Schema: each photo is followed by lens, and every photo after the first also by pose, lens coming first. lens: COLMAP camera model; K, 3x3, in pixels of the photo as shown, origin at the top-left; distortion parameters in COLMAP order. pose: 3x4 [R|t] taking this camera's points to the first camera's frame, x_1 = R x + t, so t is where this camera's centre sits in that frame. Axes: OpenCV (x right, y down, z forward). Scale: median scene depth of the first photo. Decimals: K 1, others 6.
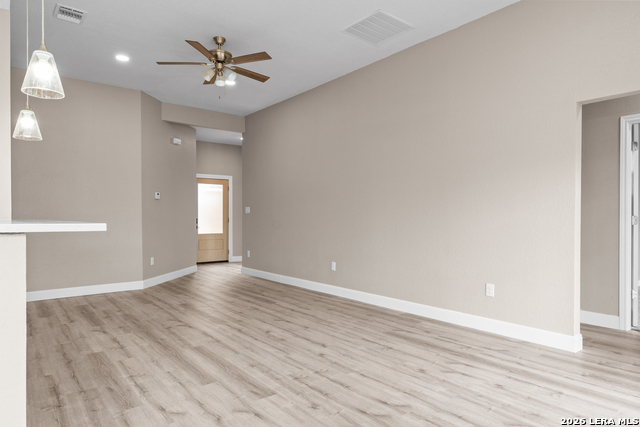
lens RADIAL K [[408.4, 0, 321.0], [0, 408.4, 214.6], [0, 0, 1]] dist [-0.001847, -0.002076]
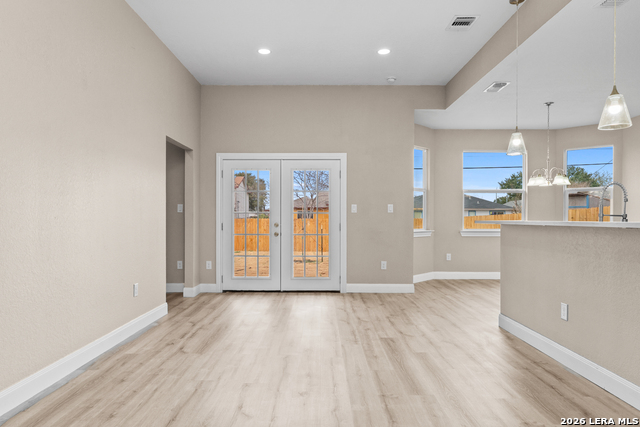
lens RADIAL K [[408.4, 0, 319.3], [0, 408.4, 215.9], [0, 0, 1]] dist [-0.001847, -0.002076]
pose [[-0.786703, 0.001583, 0.617329, -0.614382], [-0.006565, 0.999919, -0.010930, 0.012882], [-0.617297, -0.012652, -0.786629, 1.669712]]
